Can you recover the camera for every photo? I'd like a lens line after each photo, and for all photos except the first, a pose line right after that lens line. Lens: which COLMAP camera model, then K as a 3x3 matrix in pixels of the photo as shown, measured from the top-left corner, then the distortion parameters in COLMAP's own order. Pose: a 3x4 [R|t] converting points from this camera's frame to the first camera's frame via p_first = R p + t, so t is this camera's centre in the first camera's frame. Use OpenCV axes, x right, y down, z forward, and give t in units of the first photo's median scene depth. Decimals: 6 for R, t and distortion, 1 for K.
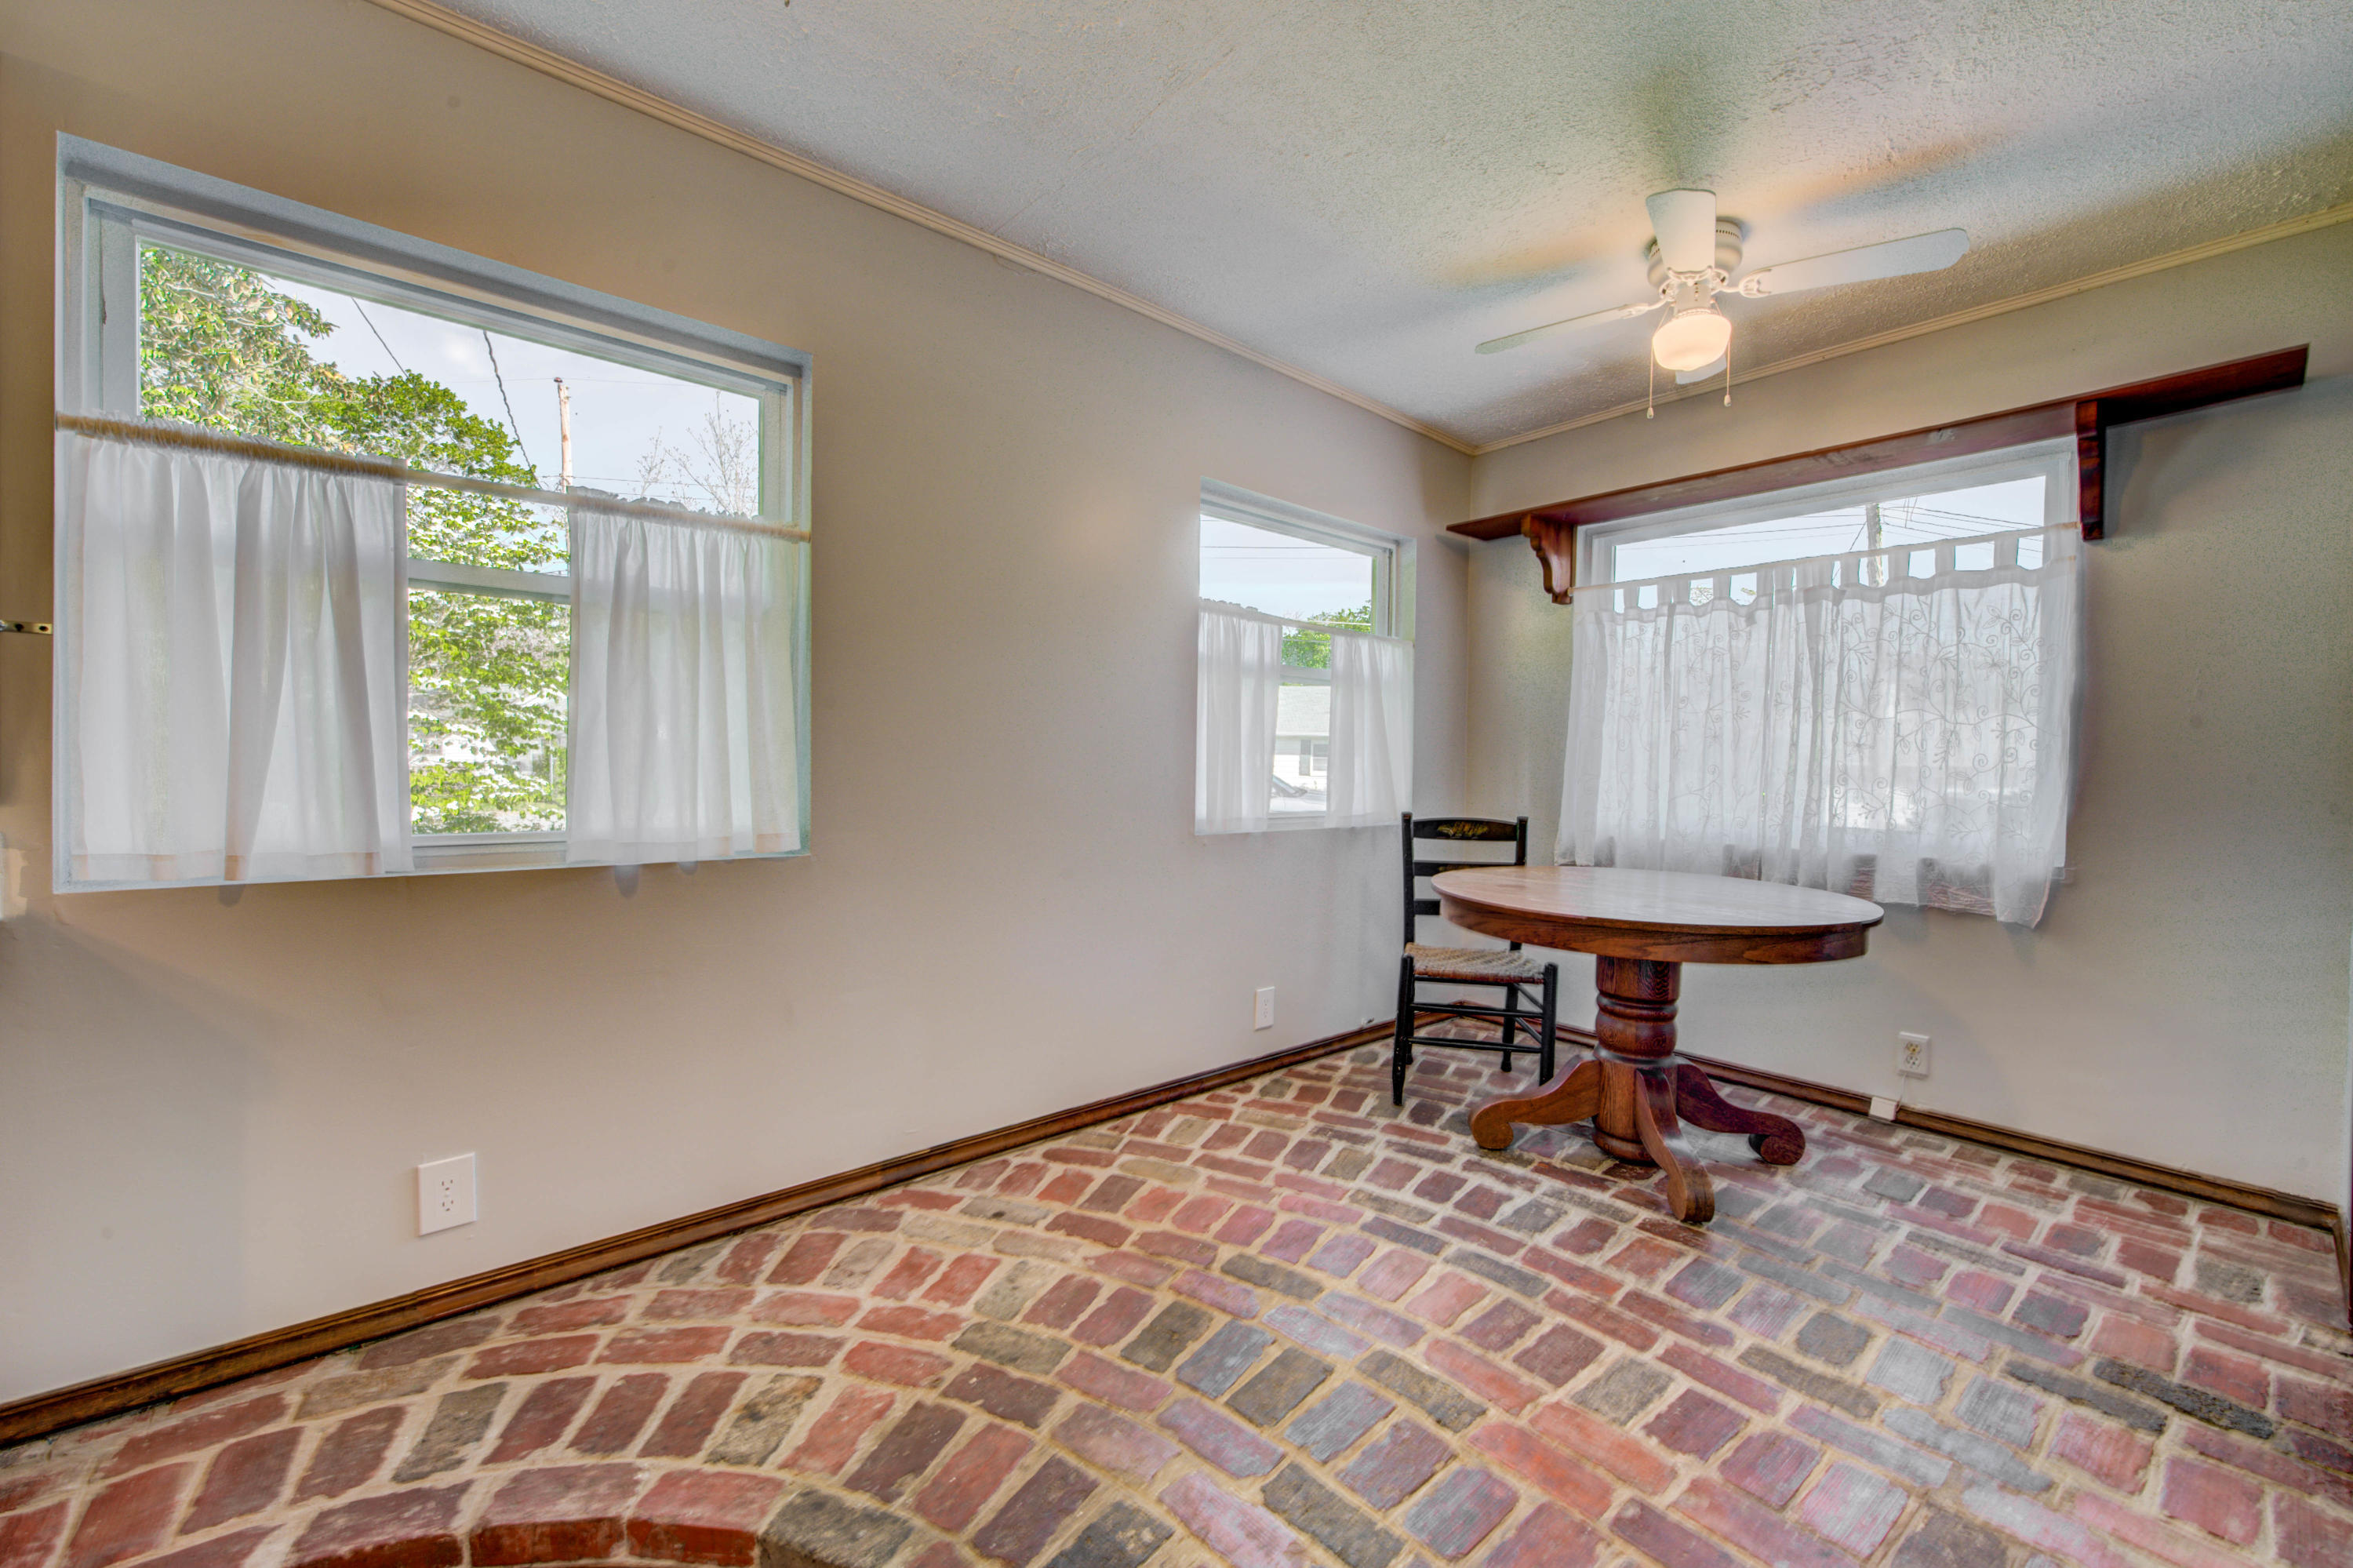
lens RADIAL K [[927.3, 0, 1167.1], [0, 927.3, 781.2], [0, 0, 1]] dist [-0.002469, -0.000445]
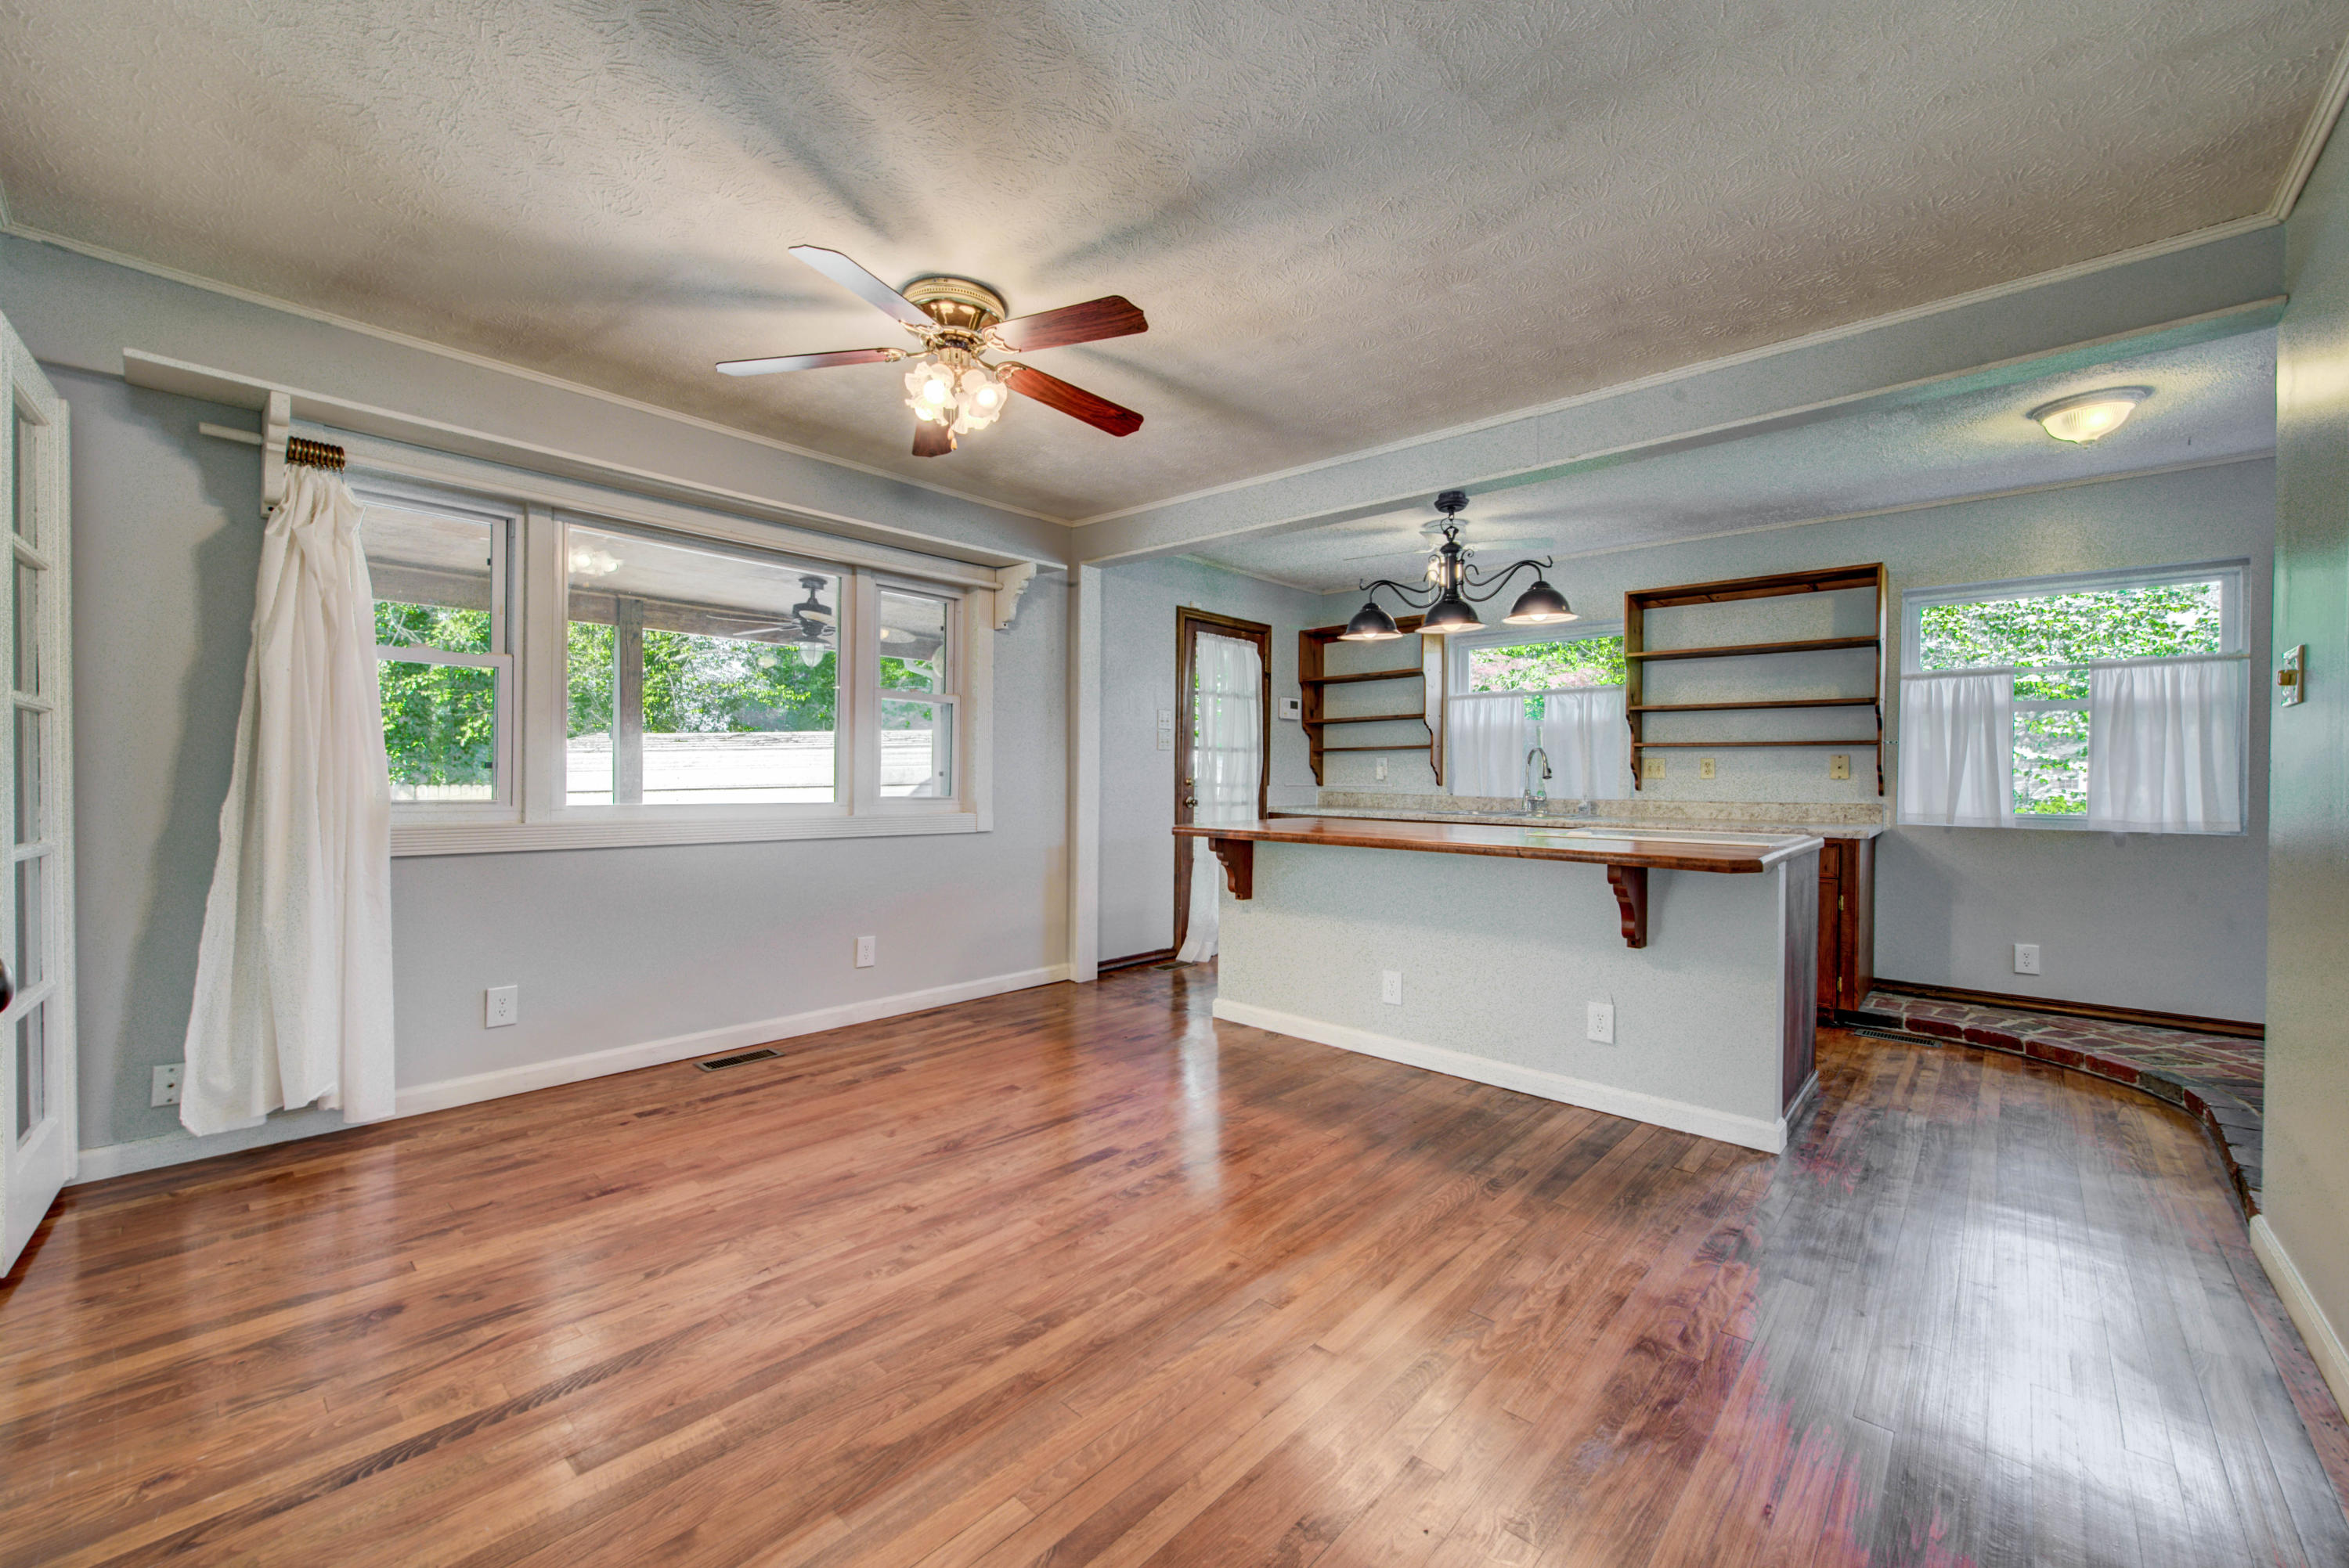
lens RADIAL K [[925.6, 0, 1177.1], [0, 925.6, 779.2], [0, 0, 1]] dist [-0.002469, -0.000445]
pose [[0.128487, -0.011306, -0.991647, 0.911857], [-0.030110, 0.999430, -0.015296, 0.049664], [0.991254, 0.031824, 0.128073, -1.042957]]
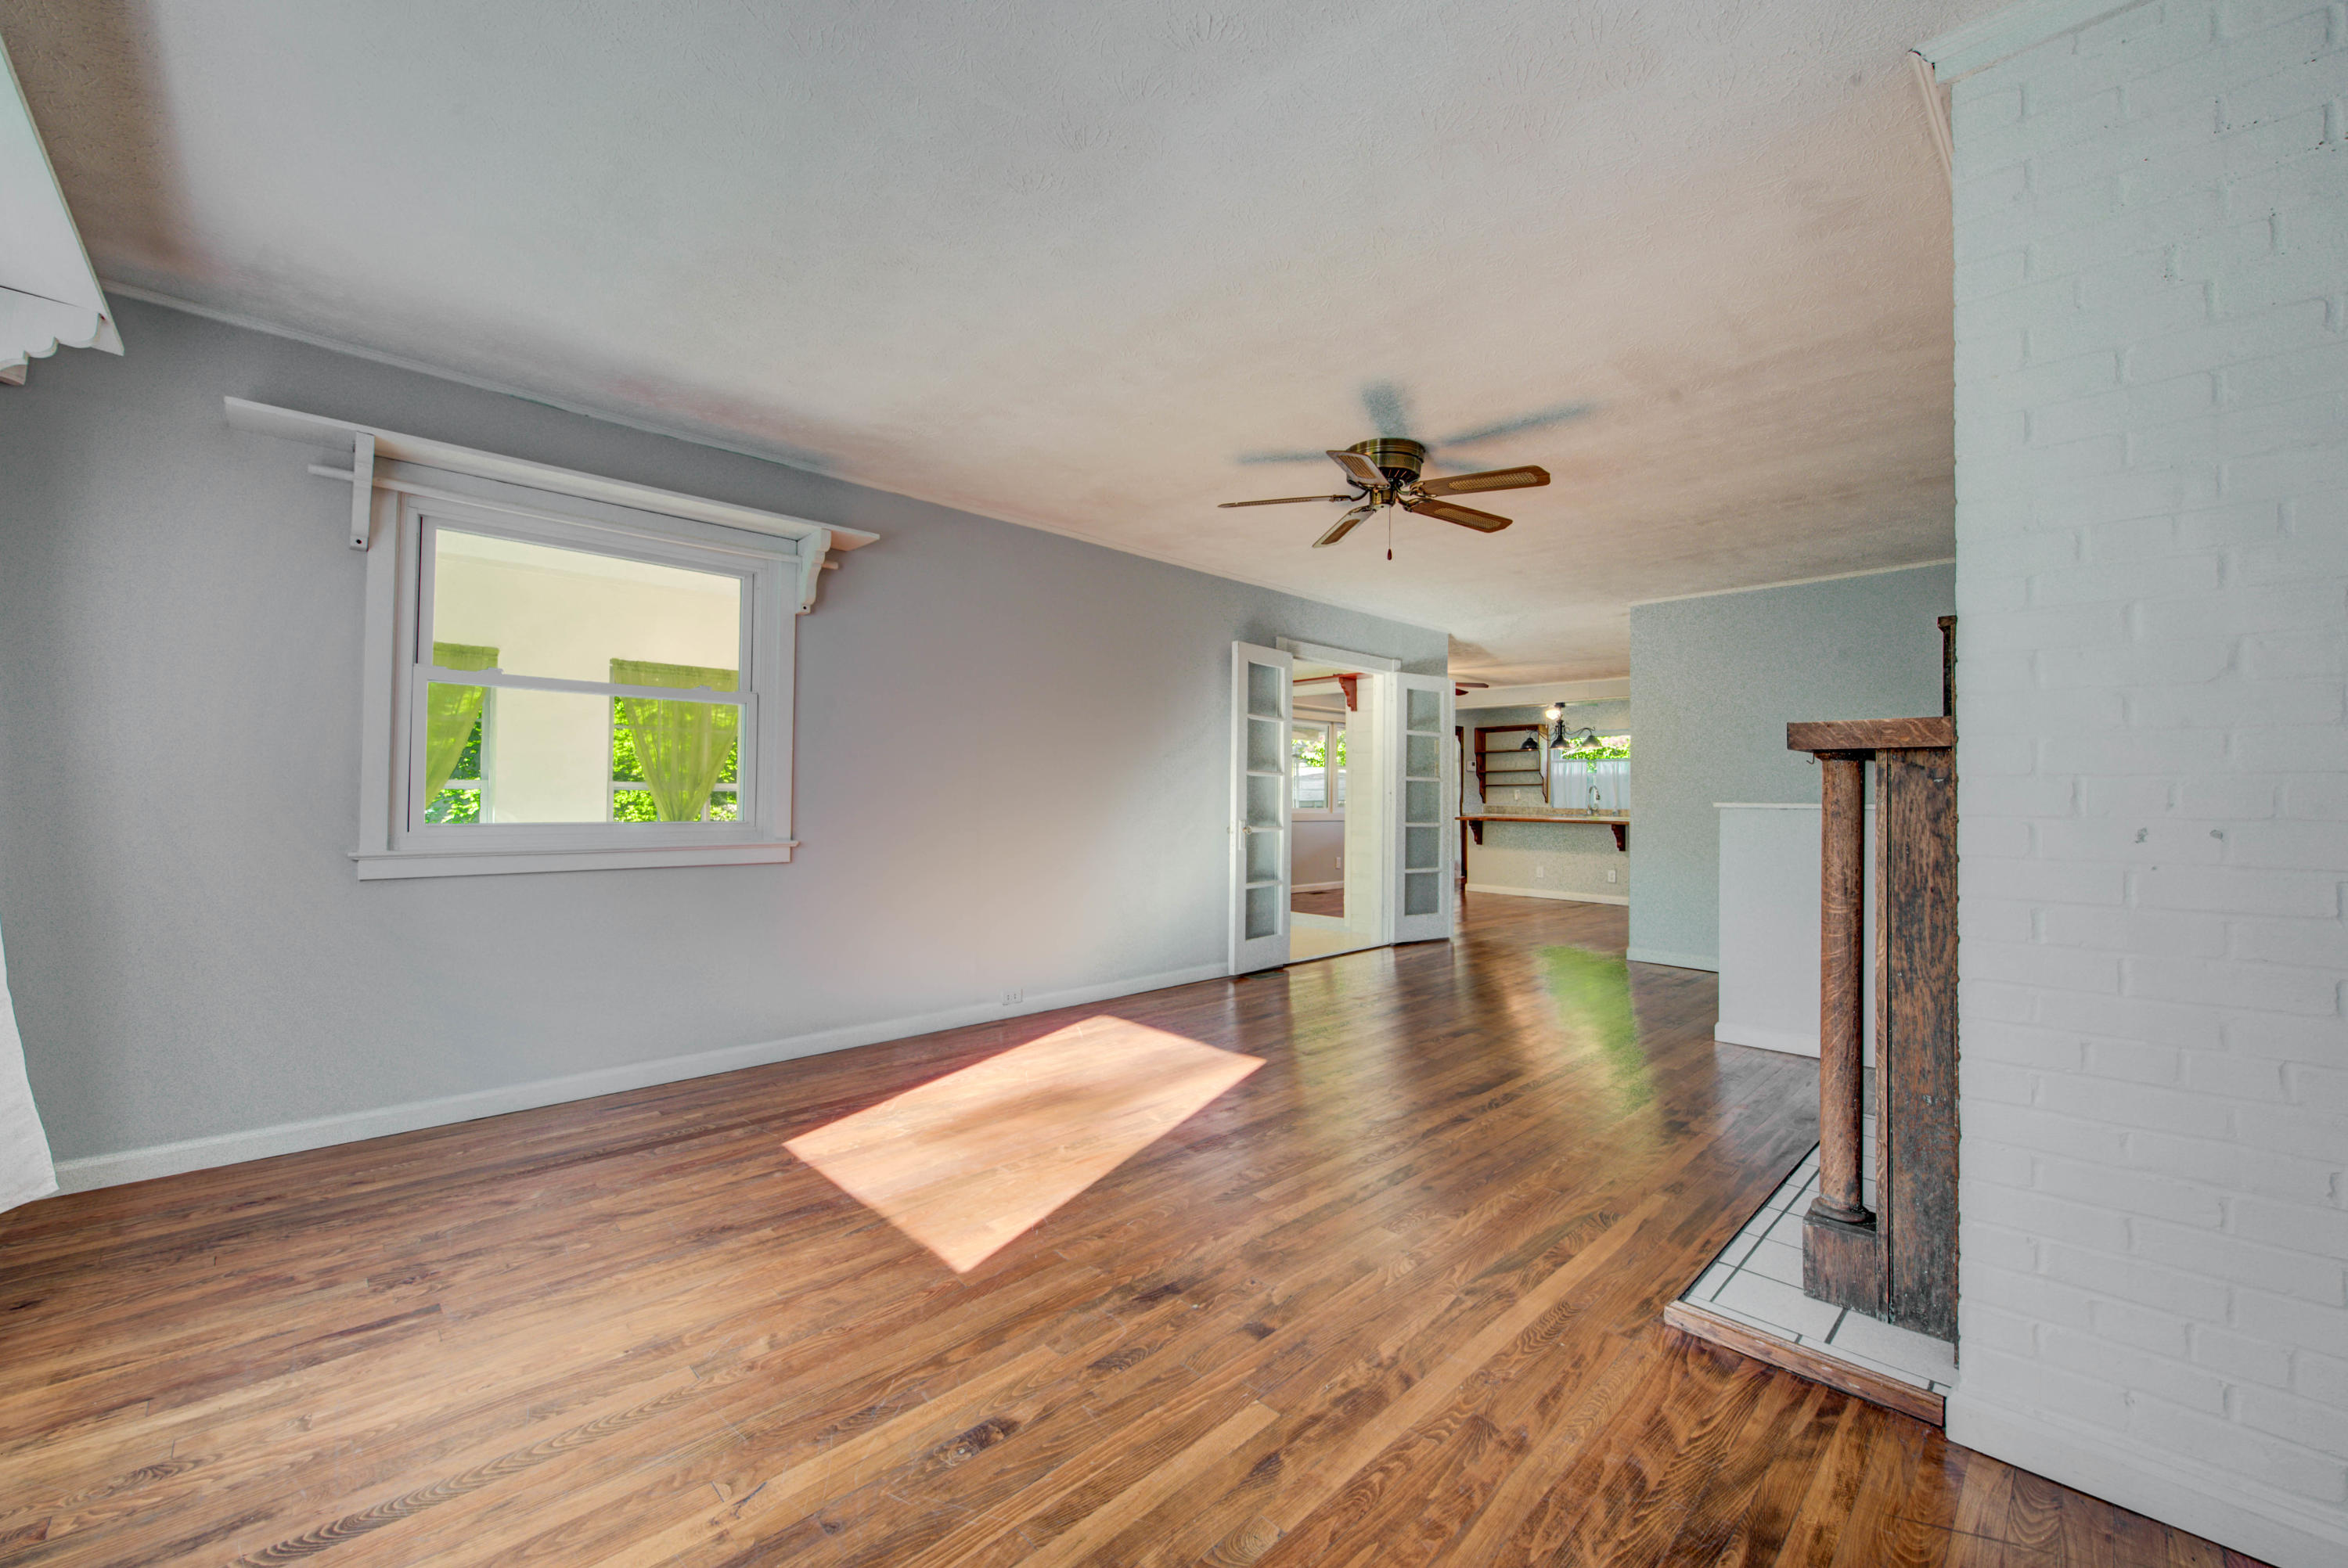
lens RADIAL K [[925.2, 0, 1164.8], [0, 925.2, 784.8], [0, 0, 1]] dist [-0.002469, -0.000445]
pose [[0.054418, -0.027559, -0.998138, 3.559009], [-0.034070, 0.998986, -0.029440, 0.129754], [0.997937, 0.035609, 0.053423, -2.420041]]
